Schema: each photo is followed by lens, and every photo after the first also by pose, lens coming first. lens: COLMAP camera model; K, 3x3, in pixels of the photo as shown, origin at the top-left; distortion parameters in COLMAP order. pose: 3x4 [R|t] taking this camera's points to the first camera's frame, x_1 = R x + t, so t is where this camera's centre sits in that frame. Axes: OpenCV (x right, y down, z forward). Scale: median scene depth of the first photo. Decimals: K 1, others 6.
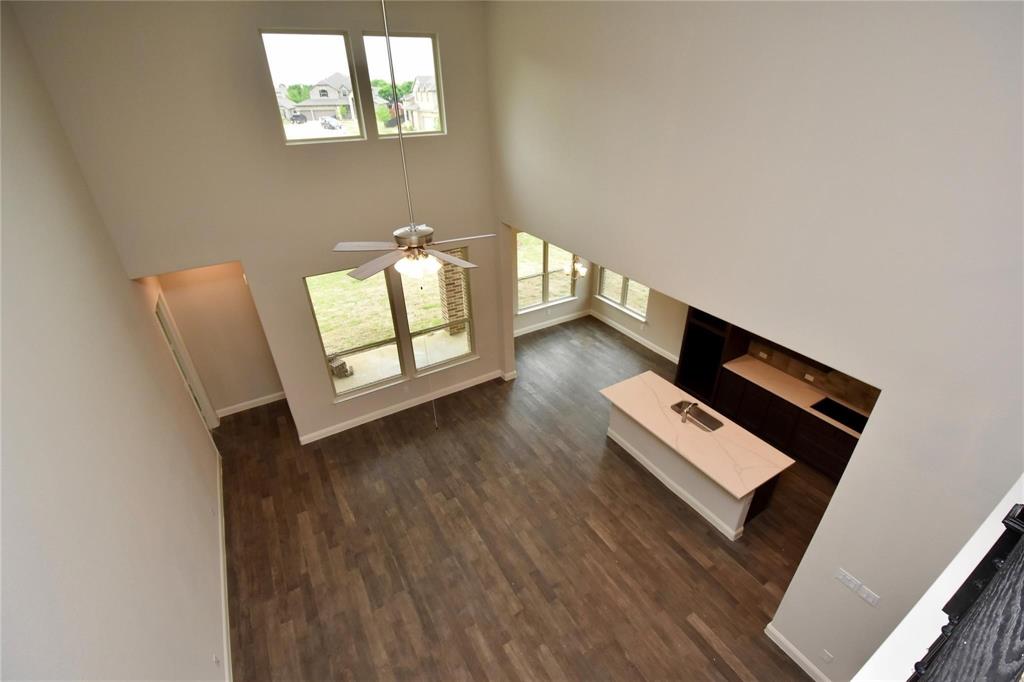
lens RADIAL K [[449.6, 0, 521.8], [0, 449.6, 343.9], [0, 0, 1]] dist [0.014146, -0.022190]
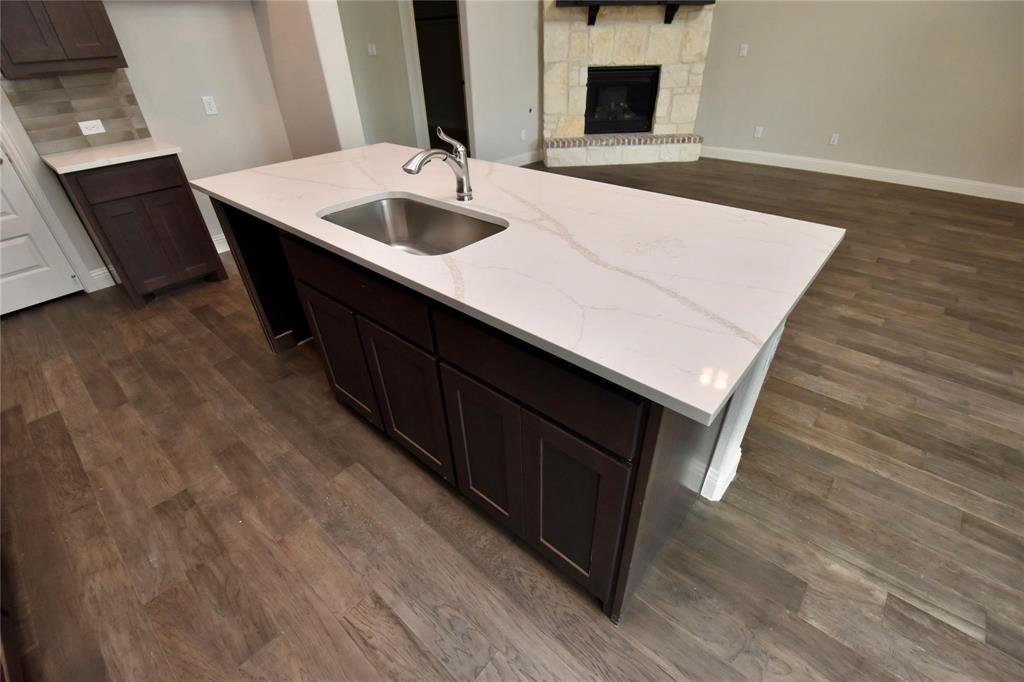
lens RADIAL K [[448.2, 0, 523.6], [0, 448.2, 344.4], [0, 0, 1]] dist [0.011598, -0.019517]
pose [[-0.950400, 0.198747, -0.239248, 0.428575], [-0.126899, 0.454501, 0.881661, -0.039463], [0.283966, 0.868290, -0.406737, 1.260051]]
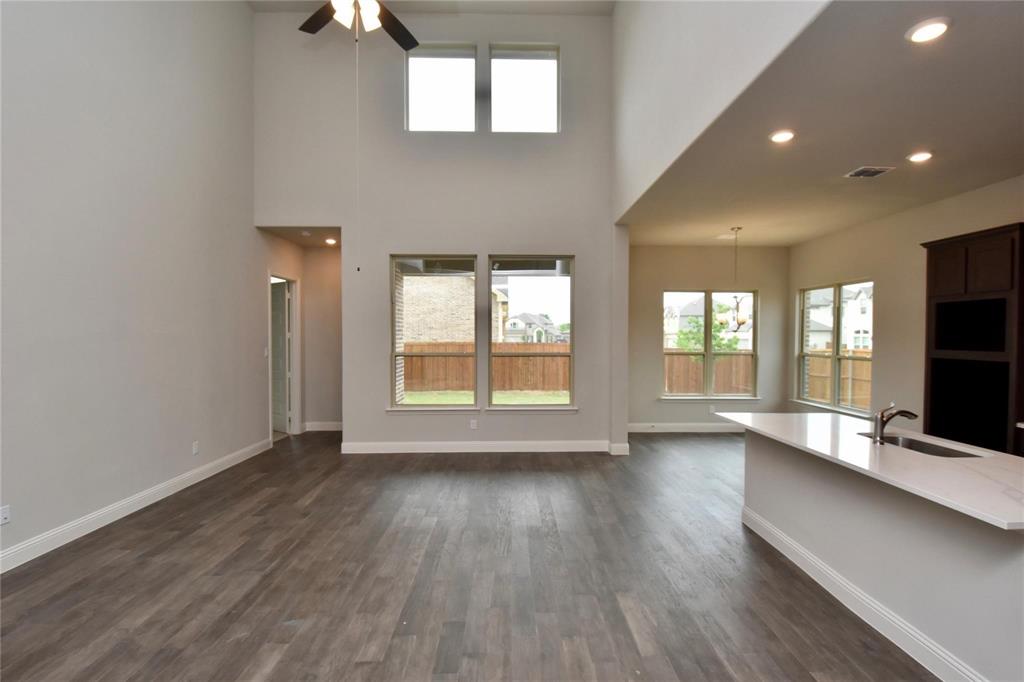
lens RADIAL K [[466.7, 0, 521.2], [0, 466.7, 346.4], [0, 0, 1]] dist [0.014127, -0.023677]
pose [[0.867101, 0.027212, -0.497388, 0.291386], [-0.258079, 0.878588, -0.401843, 0.385883], [0.426064, 0.476804, 0.768848, 0.458513]]
